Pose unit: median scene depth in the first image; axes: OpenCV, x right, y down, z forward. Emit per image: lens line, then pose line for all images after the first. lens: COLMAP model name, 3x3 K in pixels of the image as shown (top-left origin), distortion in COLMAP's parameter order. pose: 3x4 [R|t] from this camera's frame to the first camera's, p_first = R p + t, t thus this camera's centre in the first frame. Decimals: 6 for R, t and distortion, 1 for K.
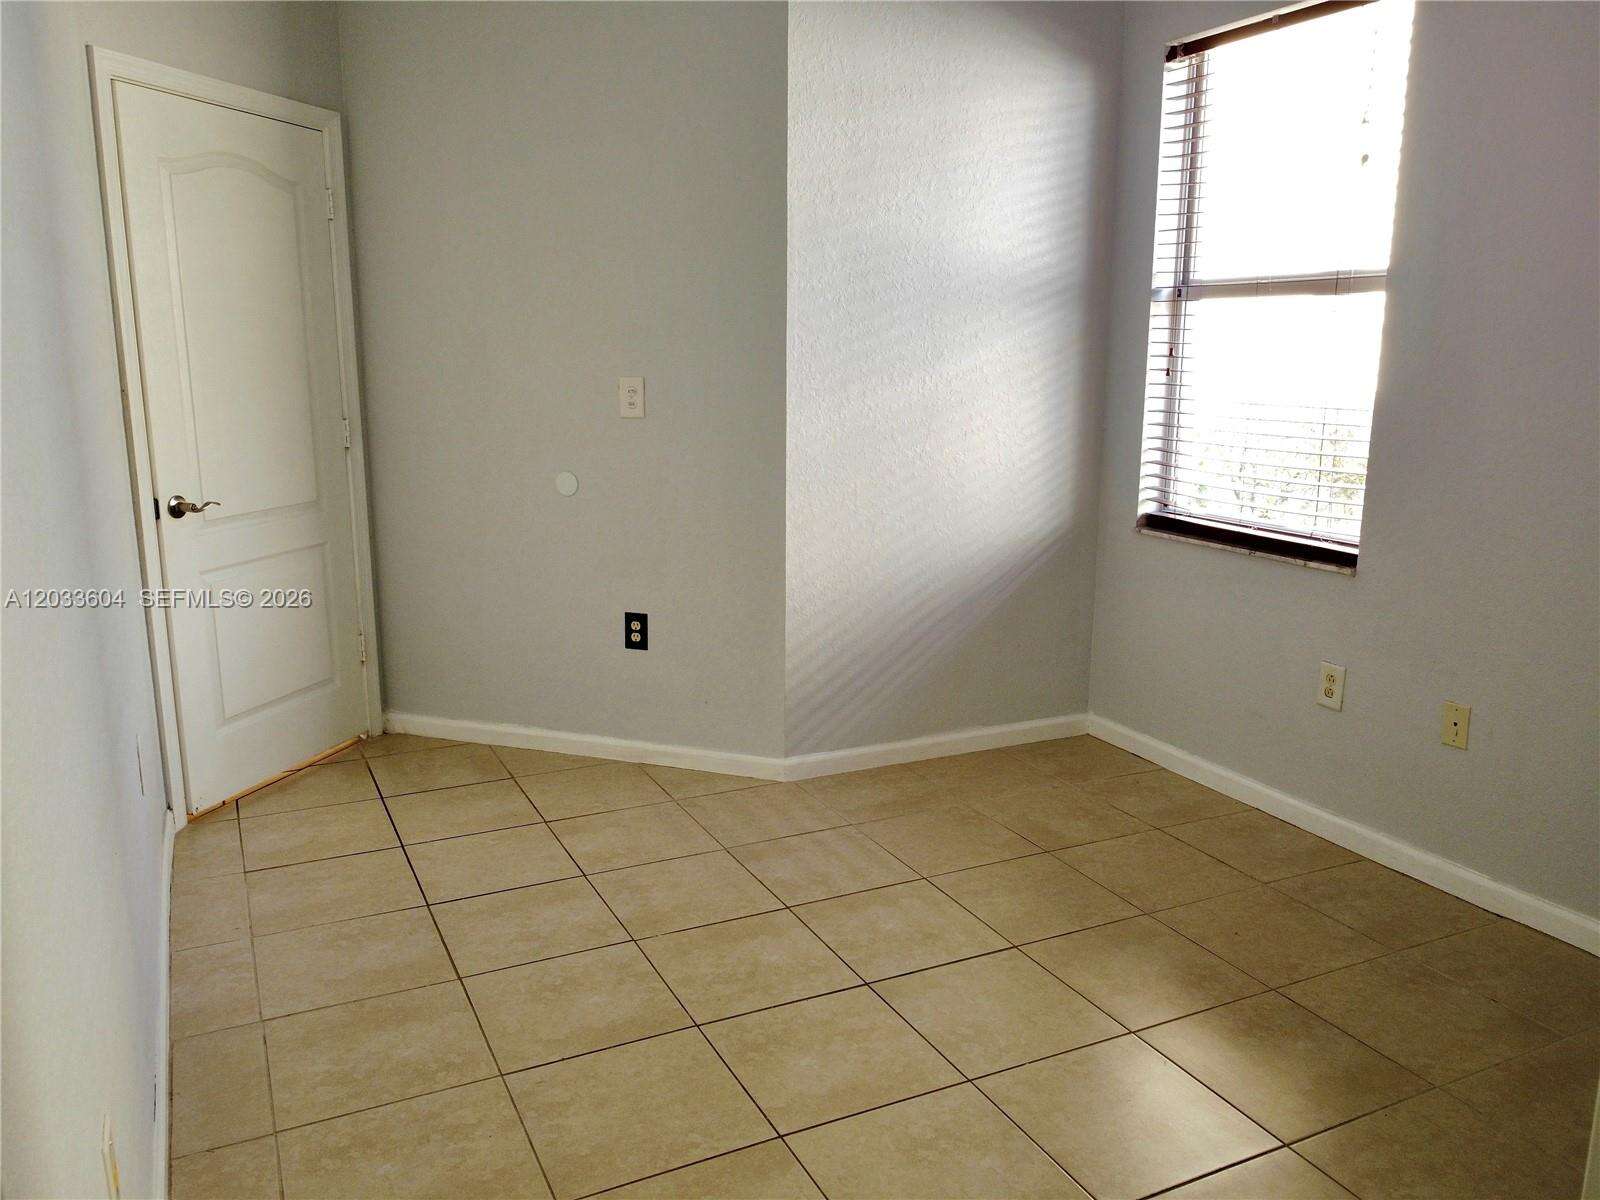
lens RADIAL K [[1221.8, 0, 802.6], [0, 1221.8, 599.8], [0, 0, 1]] dist [0.001228, -0.001077]
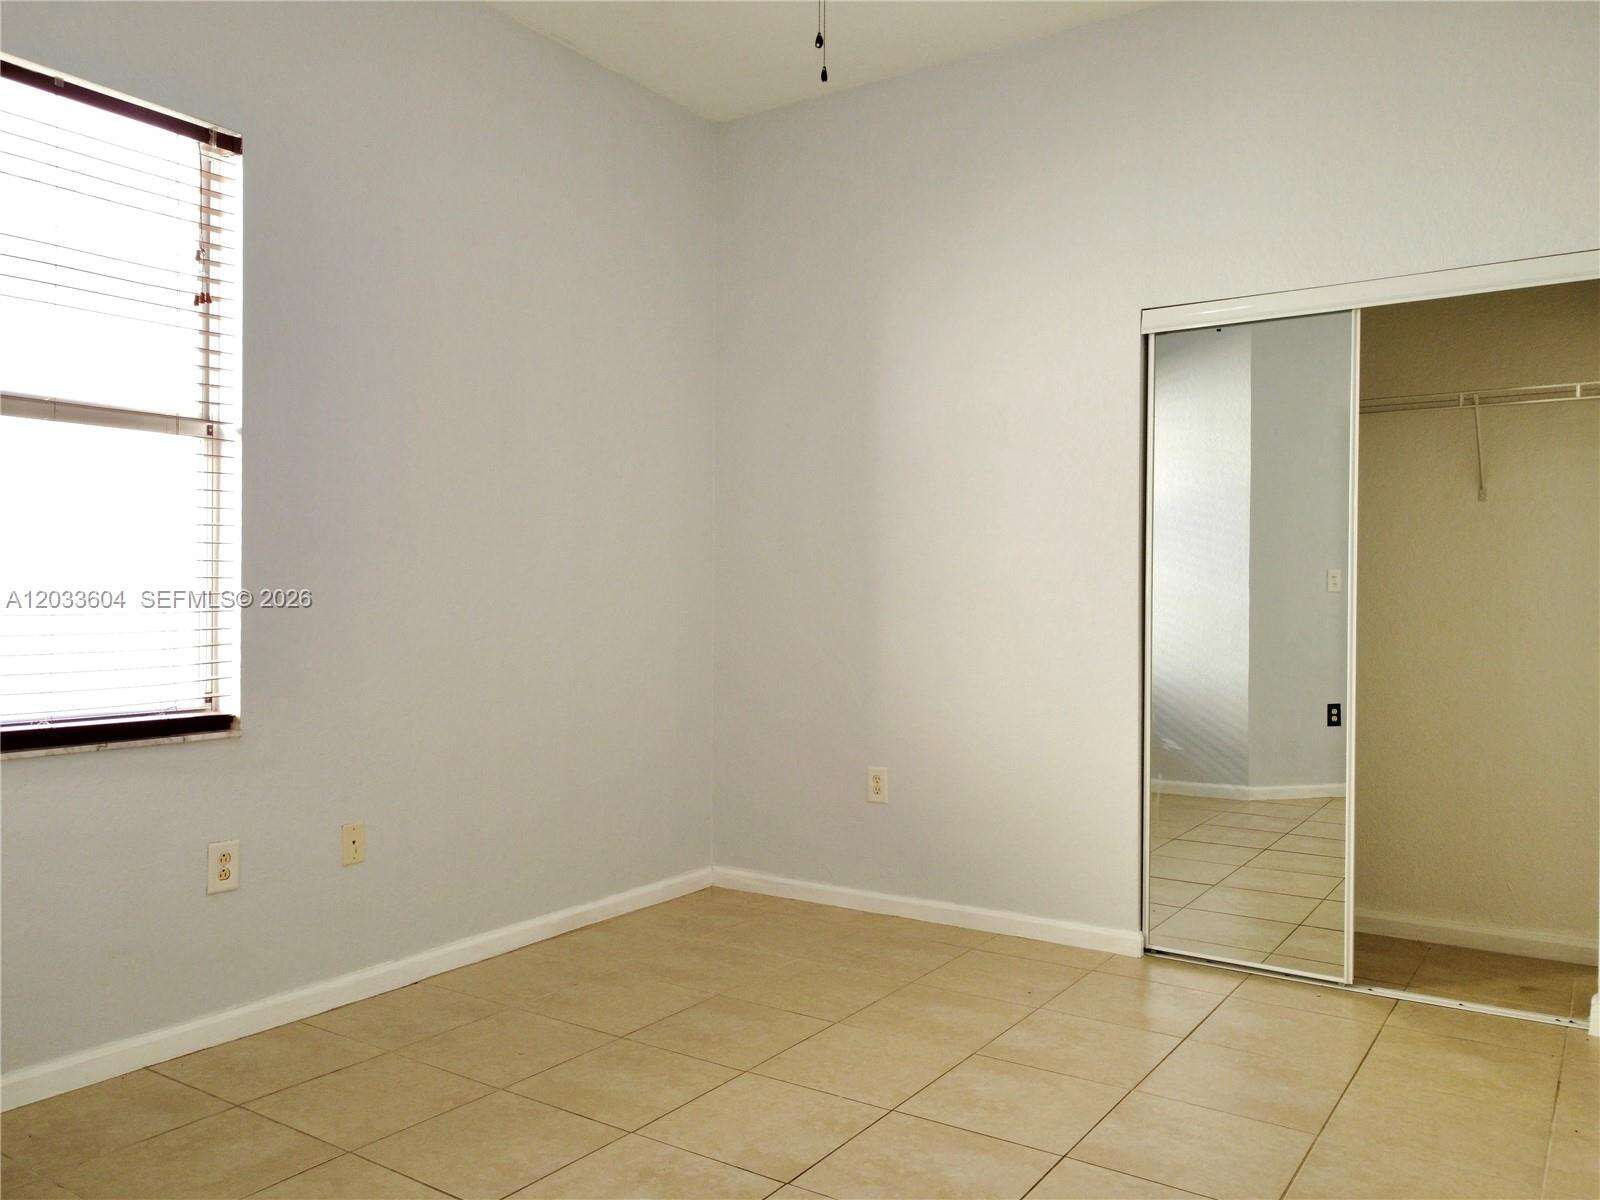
lens RADIAL K [[1221.8, 0, 803.0], [0, 1221.8, 599.0], [0, 0, 1]] dist [0.001228, -0.001077]
pose [[-0.492205, -0.011730, 0.870400, -0.560107], [0.173923, 0.978422, 0.111537, -0.149411], [-0.852927, 0.206282, -0.479545, 1.048925]]
